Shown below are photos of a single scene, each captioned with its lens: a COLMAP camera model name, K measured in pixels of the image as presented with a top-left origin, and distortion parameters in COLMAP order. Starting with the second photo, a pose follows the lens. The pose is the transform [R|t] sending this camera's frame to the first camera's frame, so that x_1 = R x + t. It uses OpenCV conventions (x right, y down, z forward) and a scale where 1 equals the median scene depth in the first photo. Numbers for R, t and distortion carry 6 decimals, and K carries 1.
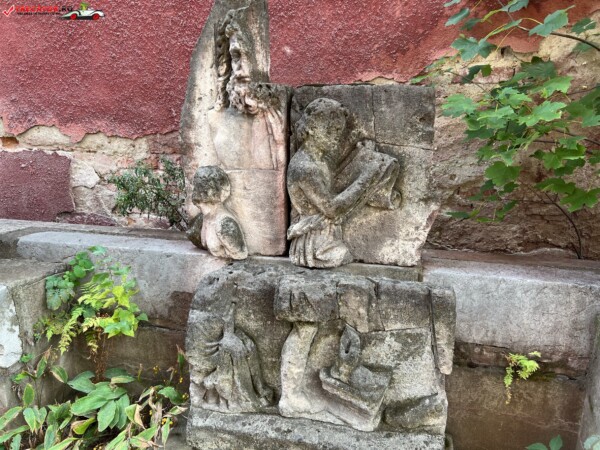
lens RADIAL K [[452.9, 0, 298.9], [0, 452.9, 228.5], [0, 0, 1]] dist [0.055122, -0.057204]
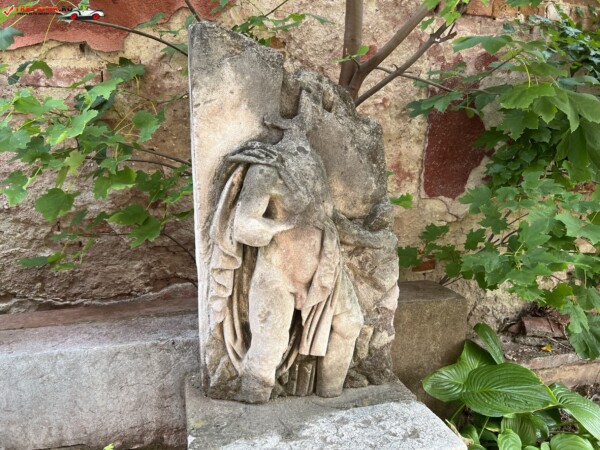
lens RADIAL K [[452.9, 0, 301.6], [0, 452.9, 225.5], [0, 0, 1]] dist [0.055122, -0.057204]
pose [[0.886538, -0.096680, 0.452442, 0.410978], [0.115617, 0.993191, -0.014317, -0.029032], [-0.447977, 0.065002, 0.891679, 0.151501]]
